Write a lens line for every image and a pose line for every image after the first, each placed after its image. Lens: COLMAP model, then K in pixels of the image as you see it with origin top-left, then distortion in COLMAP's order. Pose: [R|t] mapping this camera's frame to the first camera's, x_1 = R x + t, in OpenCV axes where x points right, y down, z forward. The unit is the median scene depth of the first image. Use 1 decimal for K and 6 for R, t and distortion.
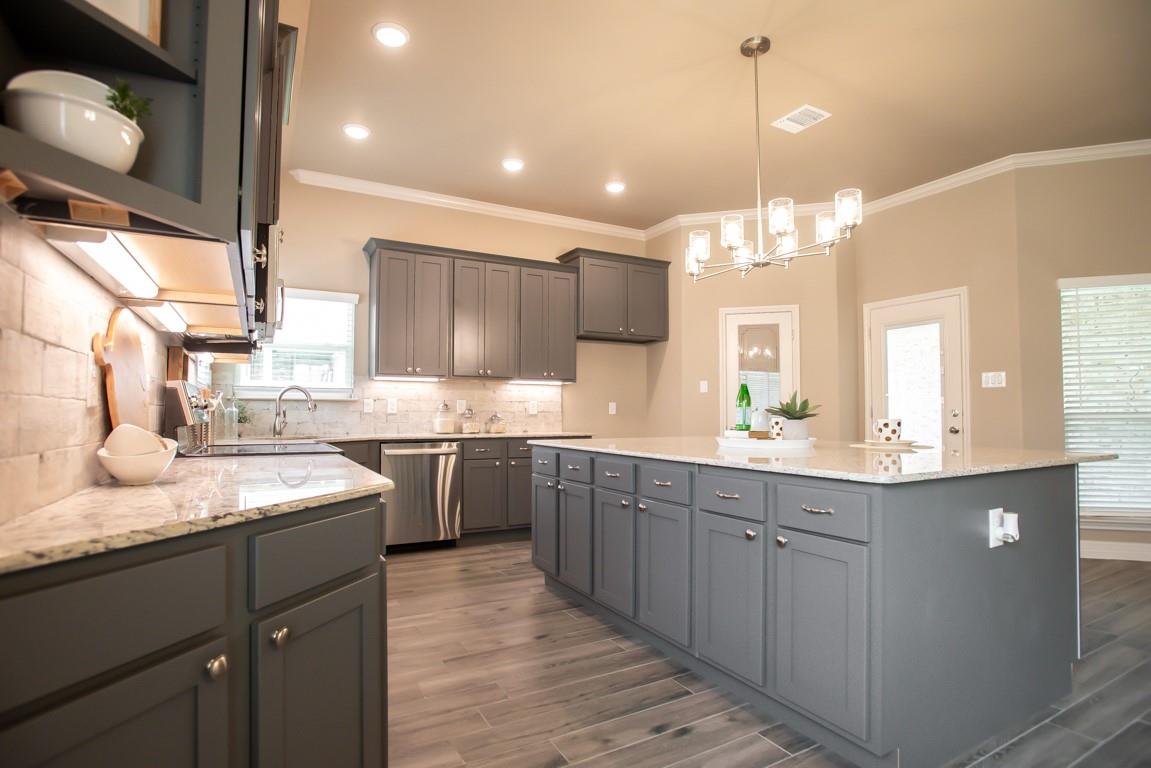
lens RADIAL K [[578.4, 0, 570.1], [0, 578.4, 399.2], [0, 0, 1]] dist [-0.056709, 0.018430]
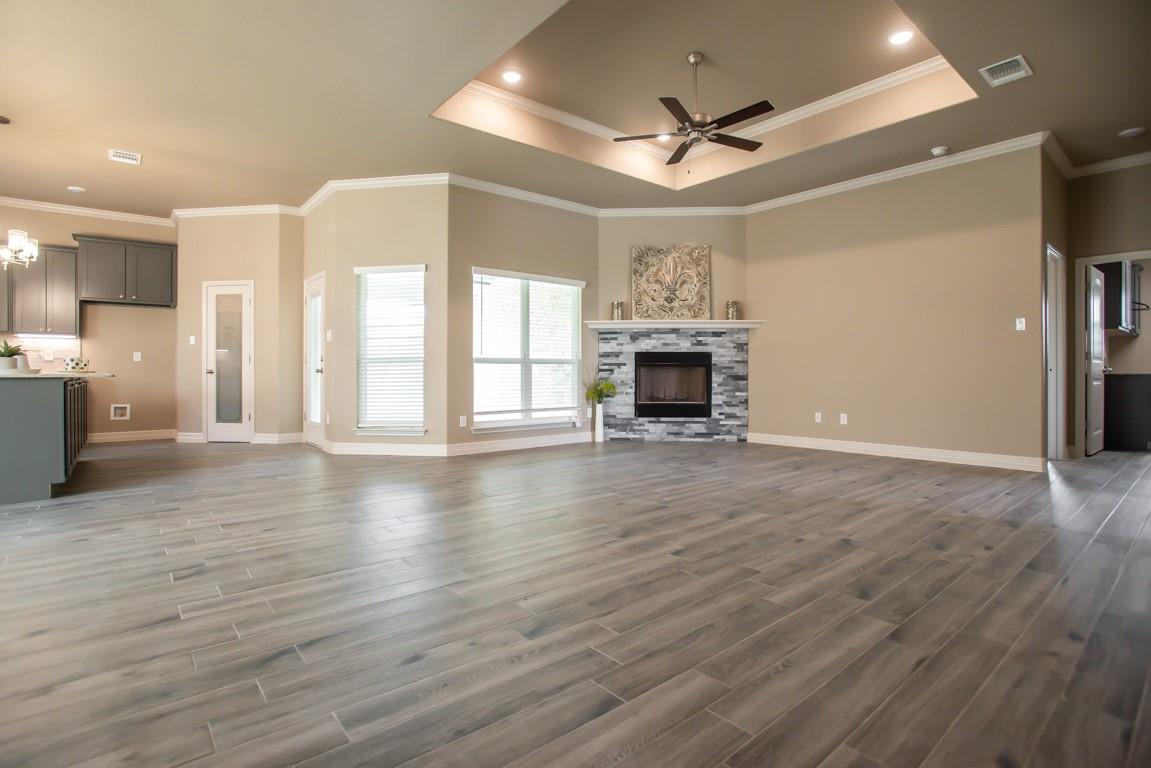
lens RADIAL K [[570.8, 0, 560.9], [0, 570.8, 373.4], [0, 0, 1]] dist [-0.025372, 0.005376]
pose [[0.986844, -0.000199, 0.161677, 0.952141], [-0.004276, 0.999617, 0.027328, 0.017236], [-0.161621, -0.027659, 0.986465, -0.469743]]
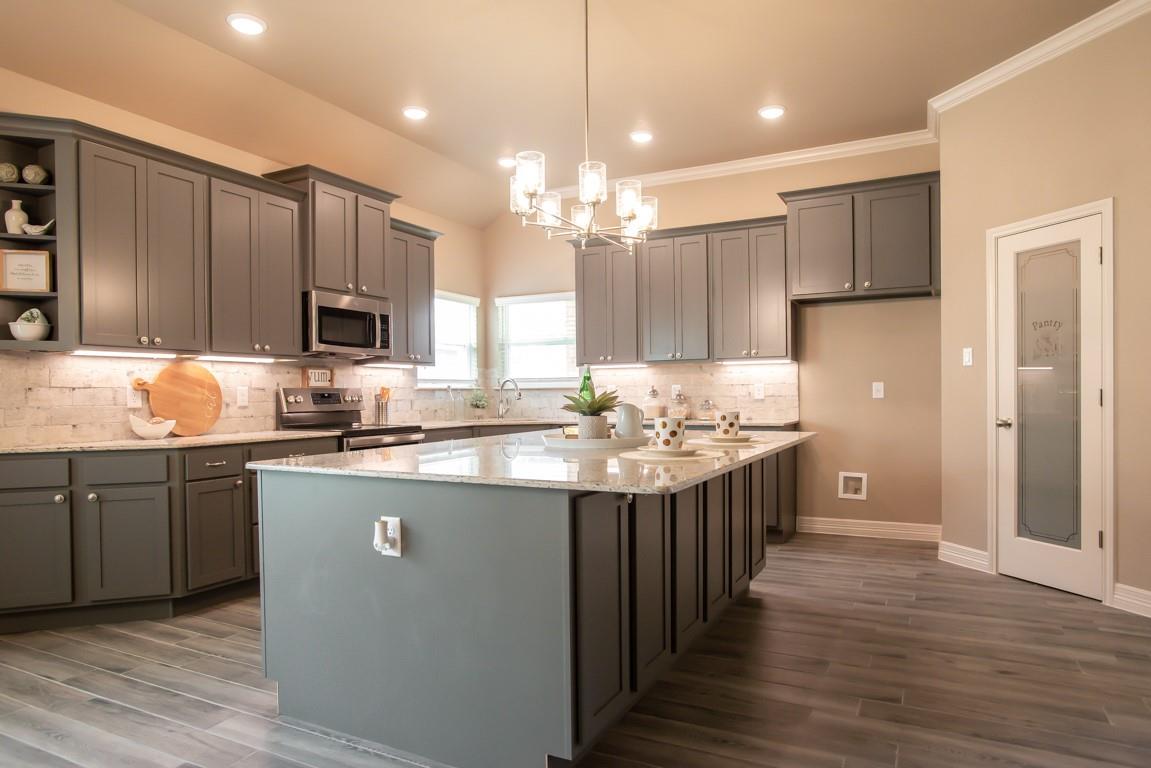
lens RADIAL K [[697.9, 0, 570.3], [0, 697.9, 399.4], [0, 0, 1]] dist [-0.033735, 0.027584]
pose [[0.554953, 0.001268, -0.831881, 0.697738], [0.033813, 0.999138, 0.024080, -0.008136], [0.831194, -0.041491, 0.554432, 0.220020]]
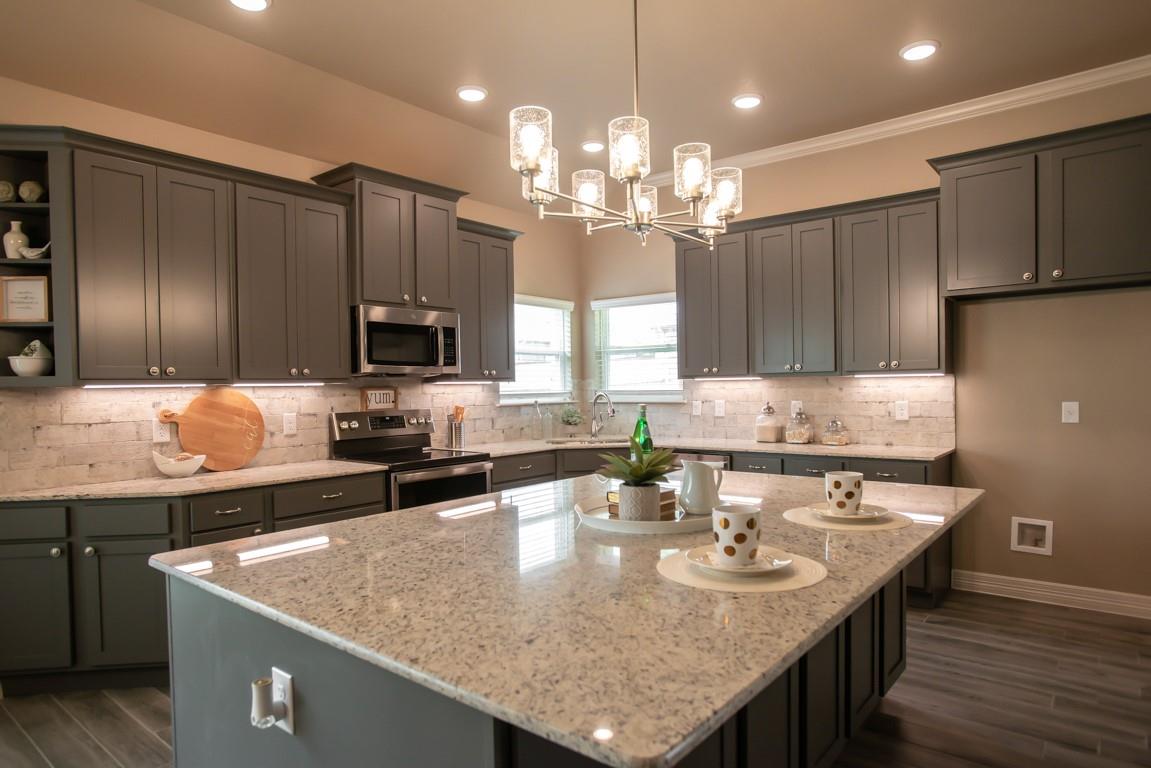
lens RADIAL K [[674.0, 0, 573.2], [0, 674.0, 398.4], [0, 0, 1]] dist [-0.039240, 0.025781]
pose [[0.377098, 0.011022, -0.926108, 0.573610], [0.042319, 0.998680, 0.029117, -0.042966], [0.925206, -0.050172, 0.376134, 0.376854]]
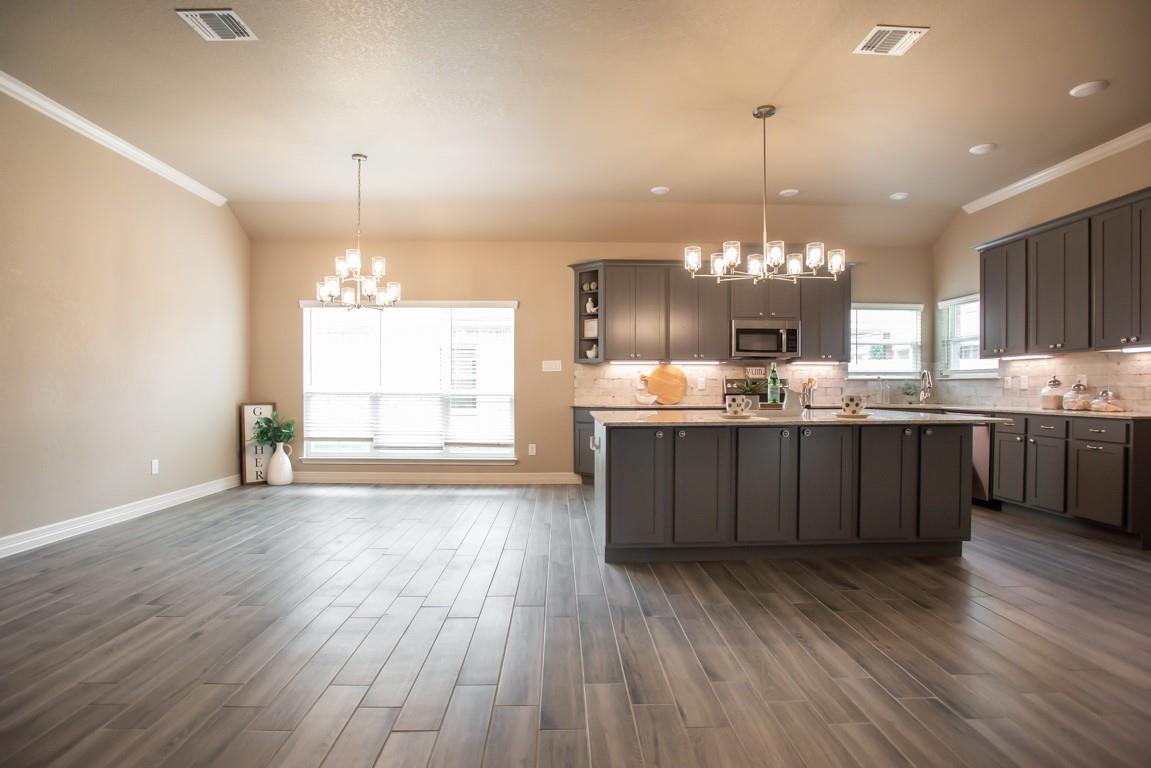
lens RADIAL K [[578.4, 0, 586.2], [0, 578.4, 392.8], [0, 0, 1]] dist [-0.056709, 0.018430]
pose [[-0.441367, 0.007185, -0.897298, 1.005677], [0.025798, 0.999656, -0.004685, 0.014997], [0.896956, -0.025216, -0.441401, 0.703552]]
